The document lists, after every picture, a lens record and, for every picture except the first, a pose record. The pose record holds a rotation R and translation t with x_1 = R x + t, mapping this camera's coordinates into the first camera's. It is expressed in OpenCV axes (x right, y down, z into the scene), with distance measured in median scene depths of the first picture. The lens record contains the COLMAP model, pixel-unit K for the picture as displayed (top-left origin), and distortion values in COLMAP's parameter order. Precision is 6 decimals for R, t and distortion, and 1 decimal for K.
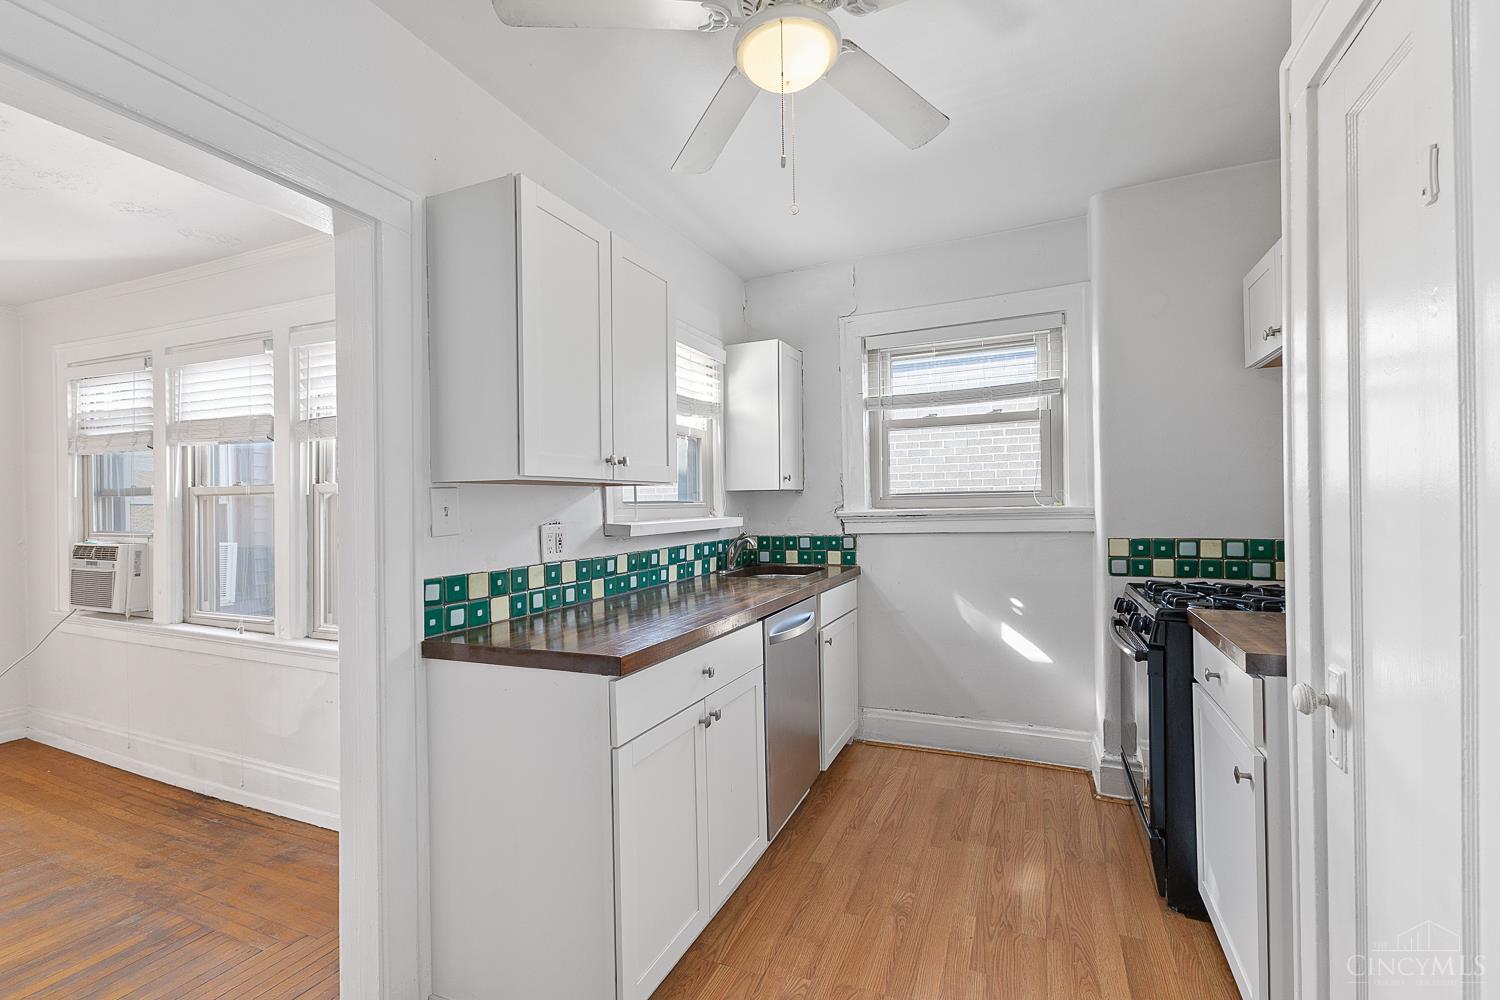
lens RADIAL K [[660.2, 0, 754.0], [0, 660.2, 504.9], [0, 0, 1]] dist [0.000609, -0.000008]
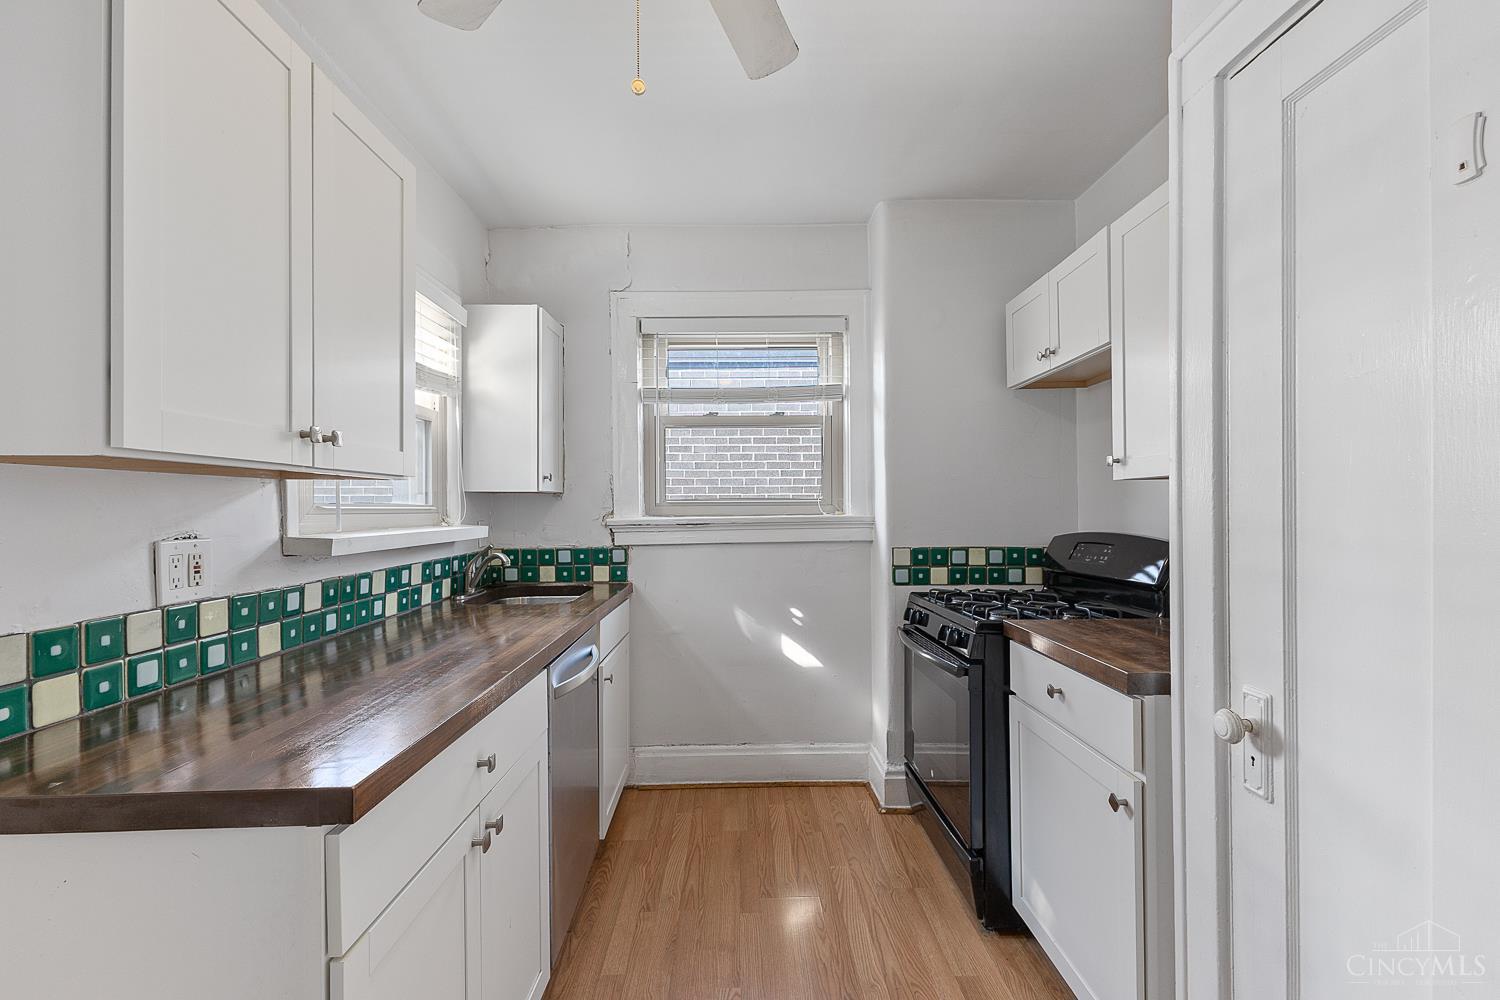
lens RADIAL K [[652.5, 0, 753.5], [0, 652.5, 508.8], [0, 0, 1]] dist [0.005640, 0.000424]
pose [[0.905538, 0.011972, 0.424096, -0.068684], [-0.010044, 0.999927, -0.006779, 0.000648], [-0.424146, 0.001879, 0.905592, 0.190054]]
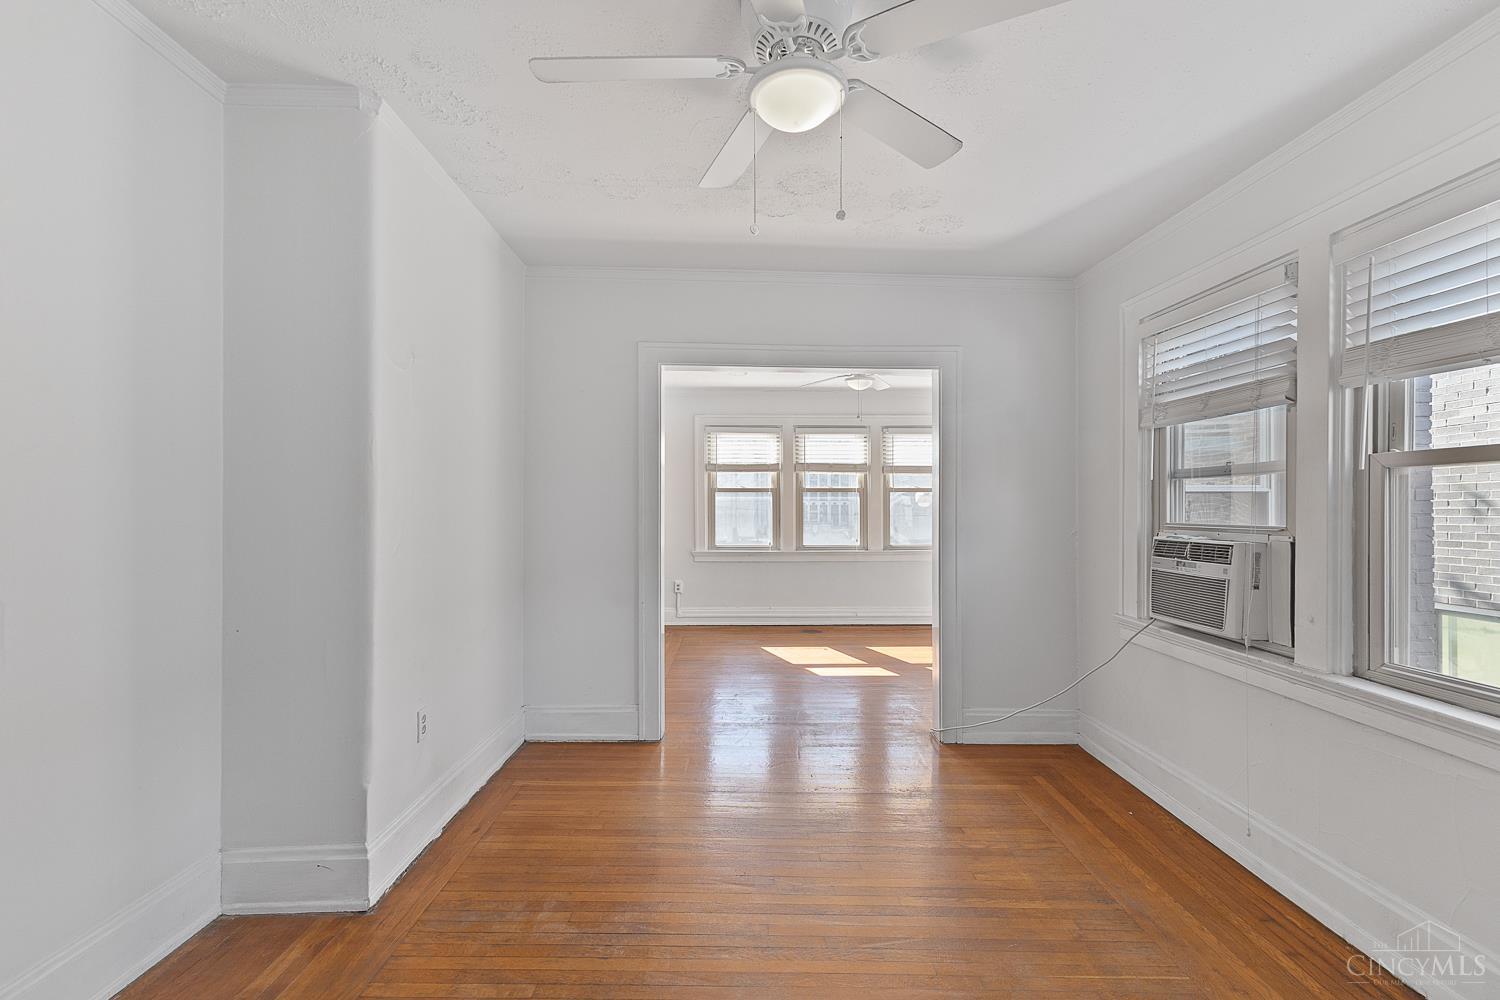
lens RADIAL K [[652.5, 0, 753.5], [0, 652.5, 508.8], [0, 0, 1]] dist [0.005640, 0.000424]
pose [[0.425861, 0.012902, -0.904697, -0.625761], [-0.007638, 0.999914, 0.010665, 0.023360], [0.904756, 0.002368, 0.425923, 0.265741]]
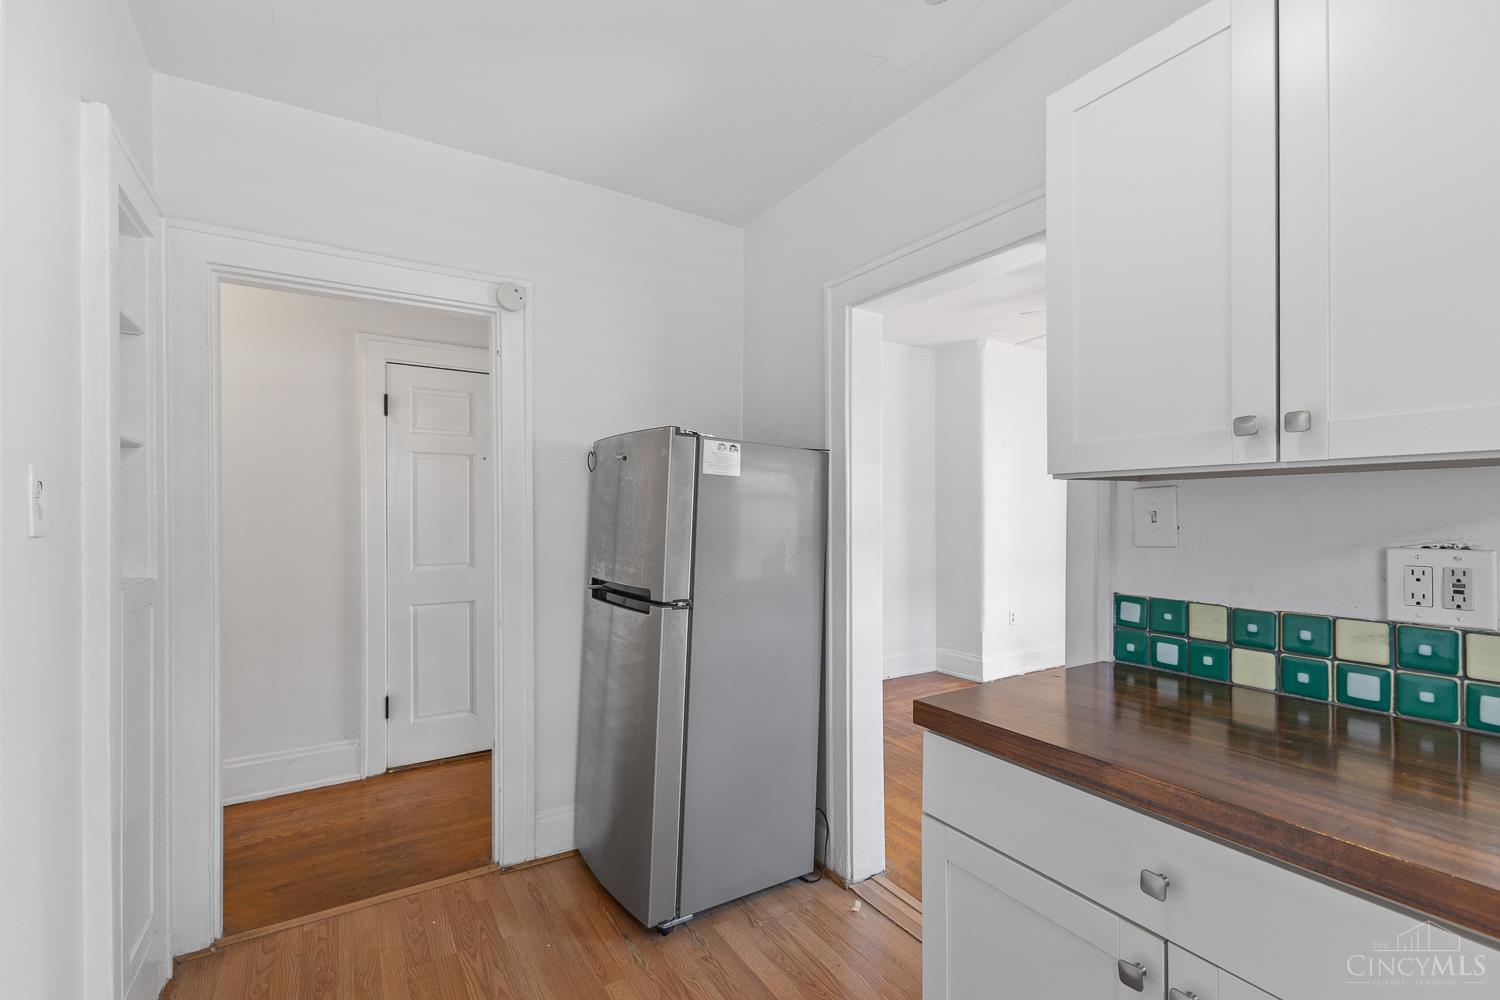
lens RADIAL K [[652.5, 0, 753.5], [0, 652.5, 508.8], [0, 0, 1]] dist [0.005640, 0.000424]
pose [[-0.560596, 0.014030, -0.827971, 0.289219], [0.011165, 0.999894, 0.009384, -0.007836], [0.828014, -0.003984, -0.560693, 0.650709]]
